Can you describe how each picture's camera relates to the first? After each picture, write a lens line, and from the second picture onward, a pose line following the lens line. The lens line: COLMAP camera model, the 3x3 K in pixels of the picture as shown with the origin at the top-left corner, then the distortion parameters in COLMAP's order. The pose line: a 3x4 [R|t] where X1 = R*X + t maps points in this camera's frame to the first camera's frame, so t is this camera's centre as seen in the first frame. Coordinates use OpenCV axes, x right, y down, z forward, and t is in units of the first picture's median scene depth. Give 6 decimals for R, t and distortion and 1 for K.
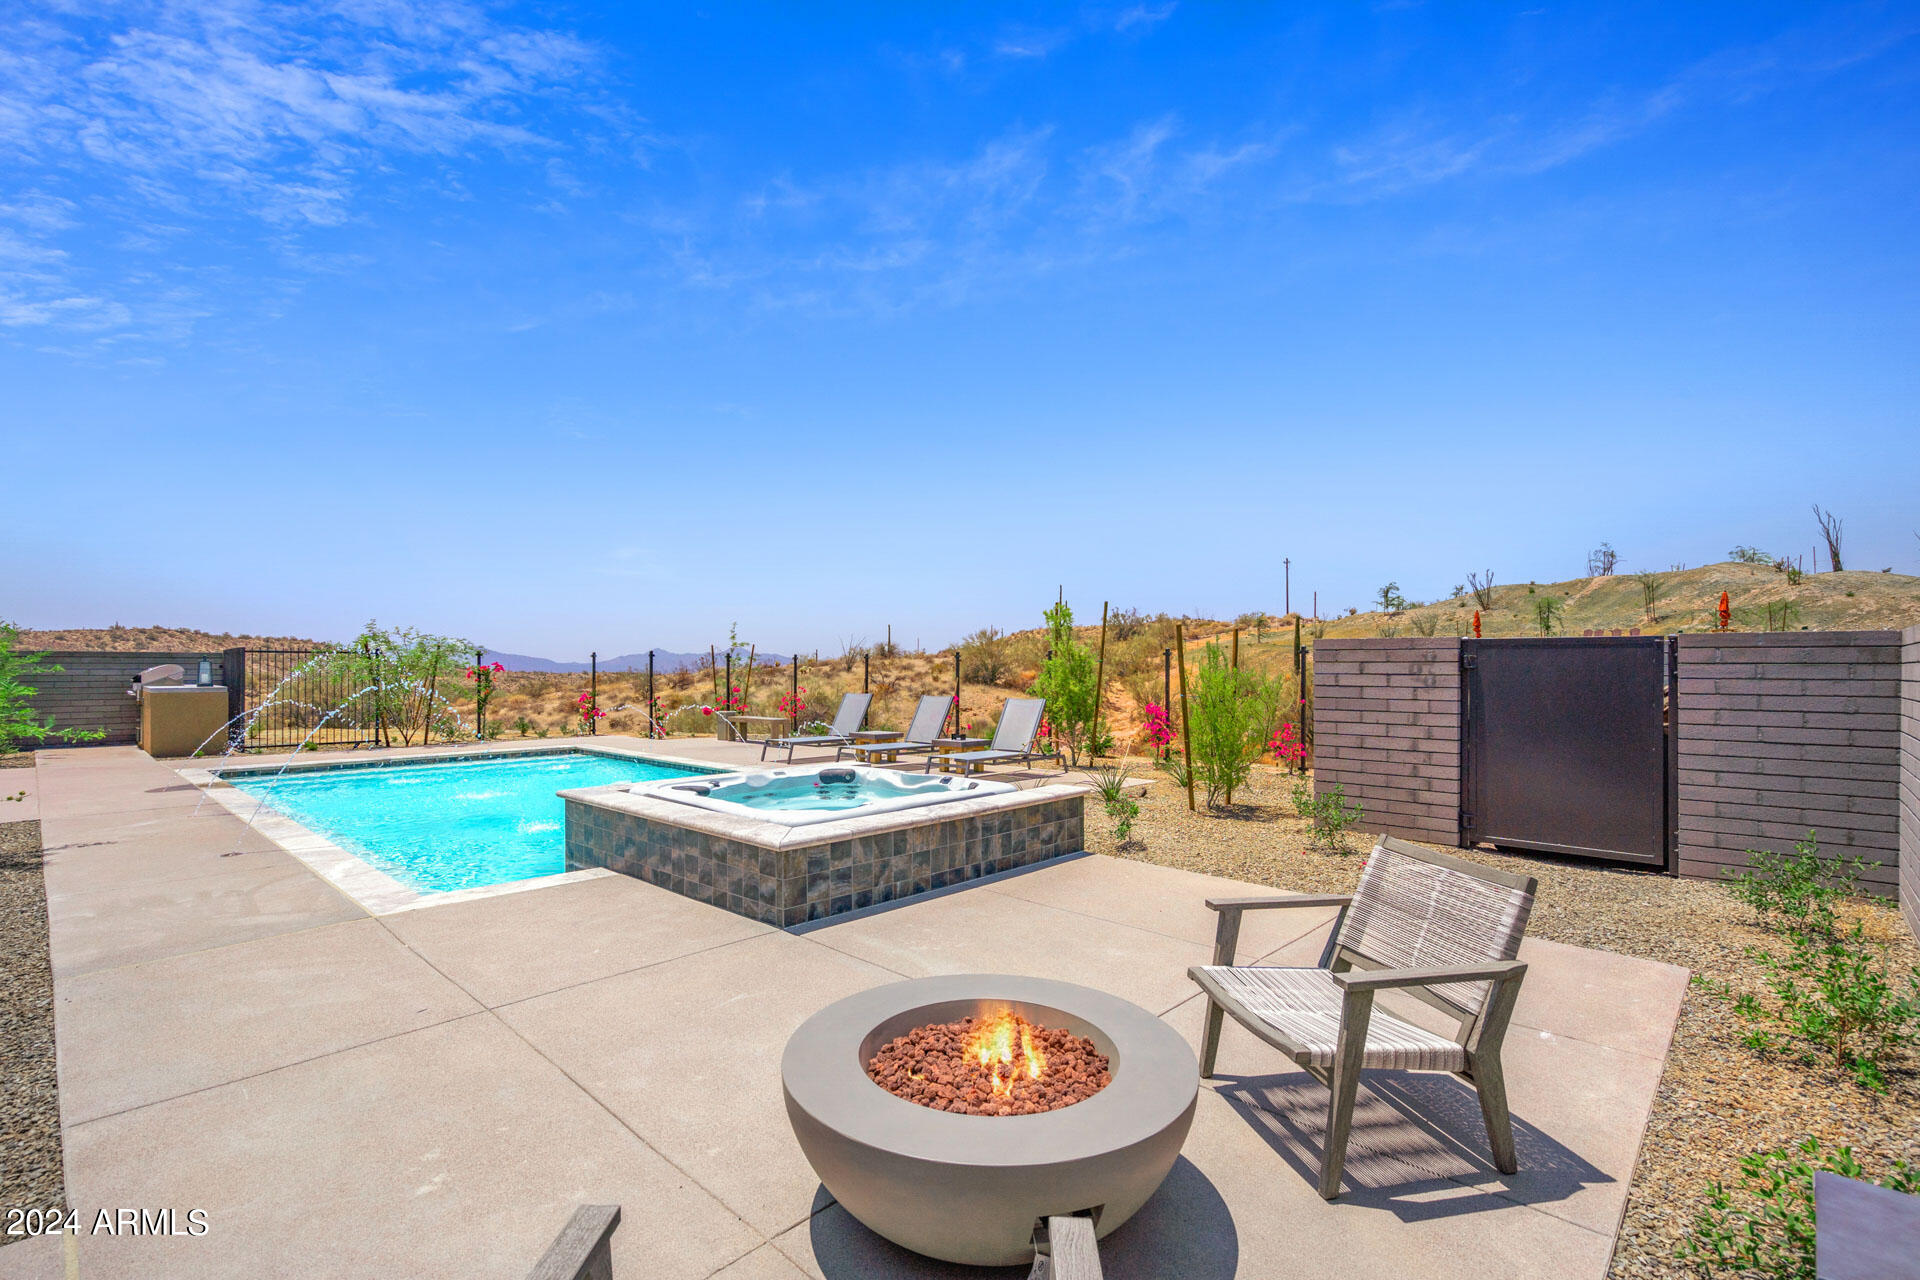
lens RADIAL K [[894.3, 0, 960.0], [0, 894.3, 640.0], [0, 0, 1]] dist [-0.024290, 0.000217]
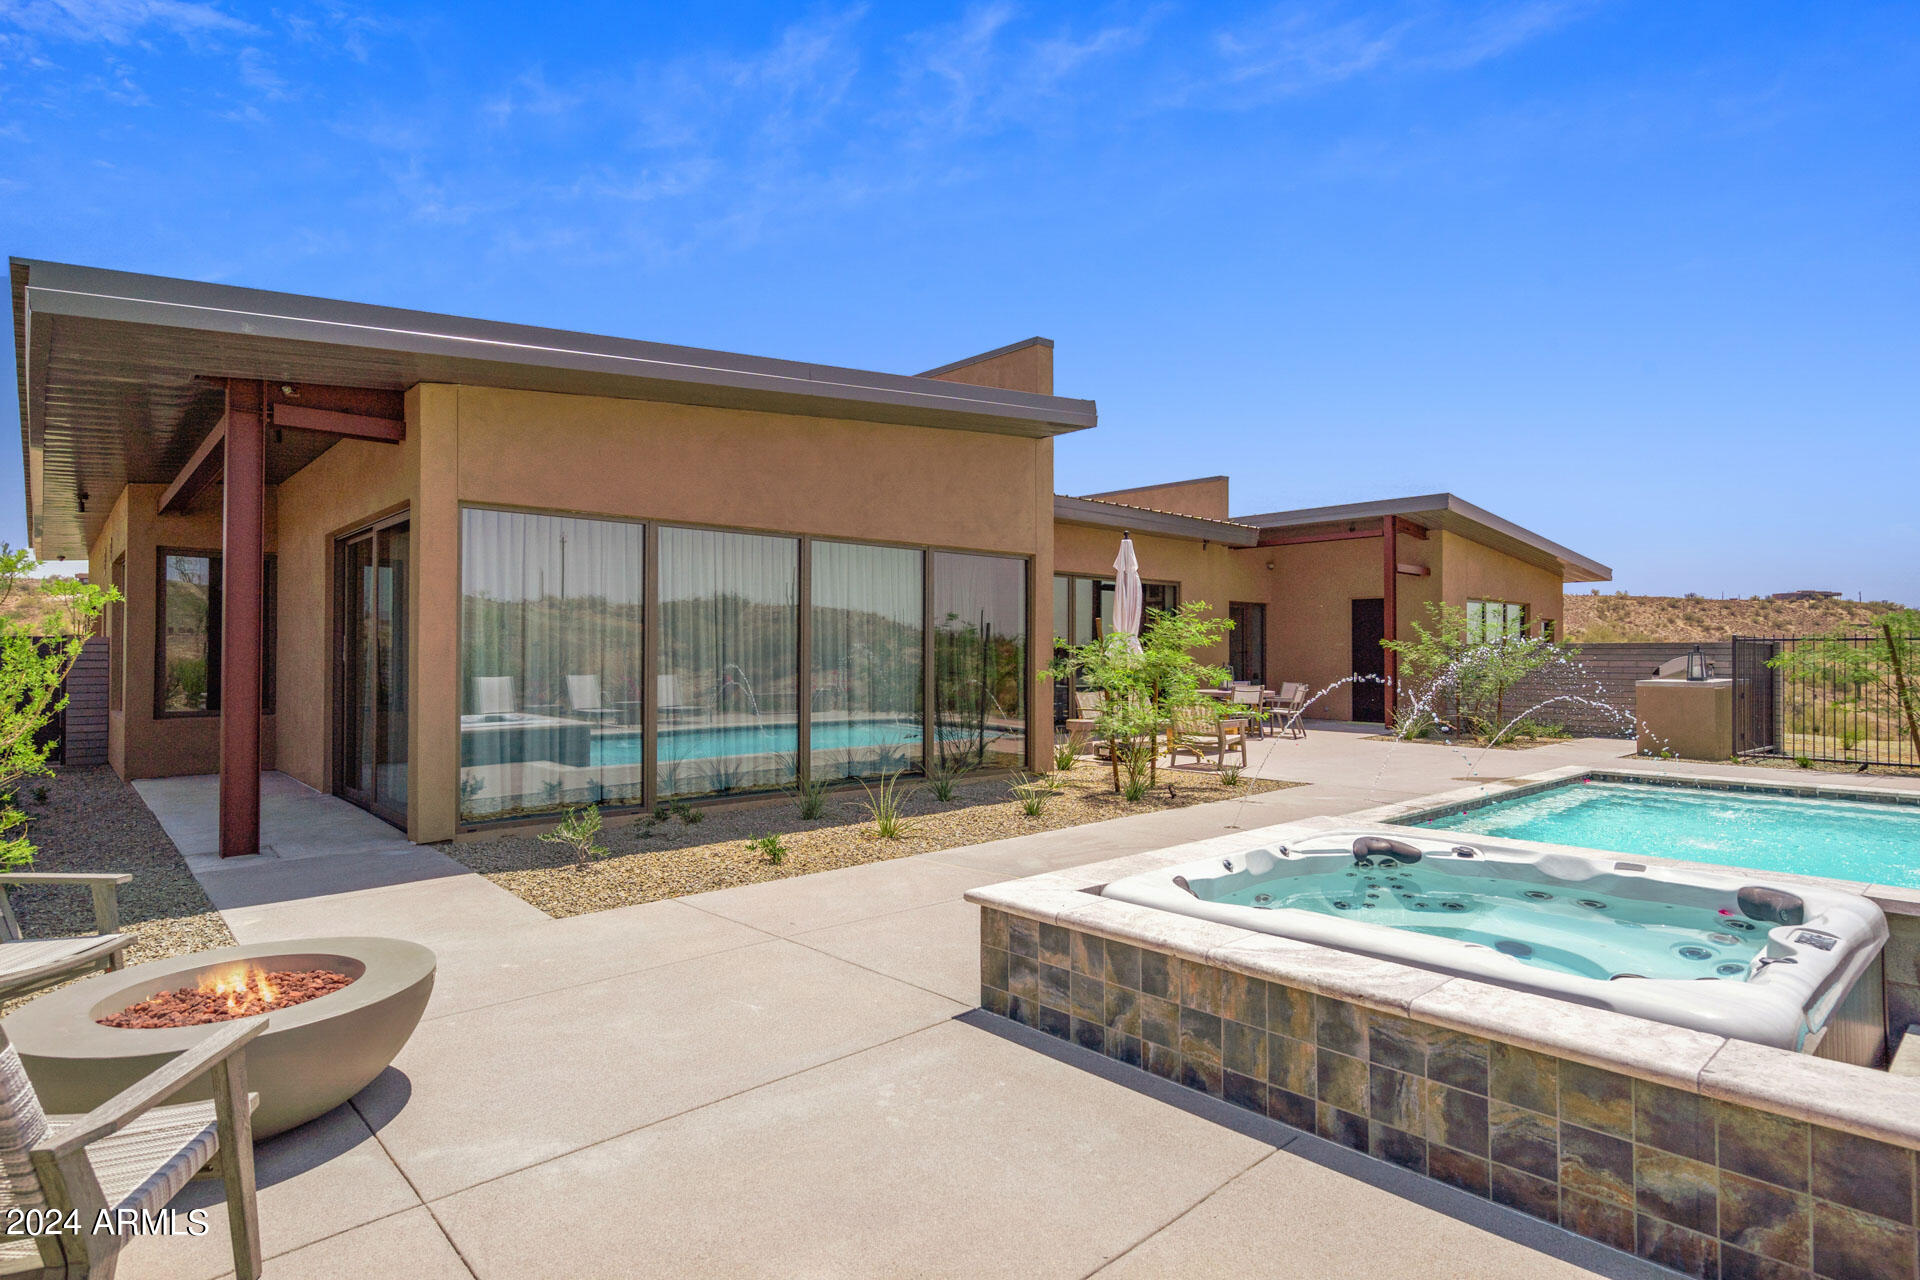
lens RADIAL K [[1009.9, 0, 960.0], [0, 1009.9, 640.0], [0, 0, 1]] dist [0.000155, 0.000282]
pose [[-0.100541, -0.020289, -0.994726, 0.577876], [0.032752, 0.999183, -0.023690, 0.029300], [0.994394, -0.034961, -0.099794, 0.949263]]
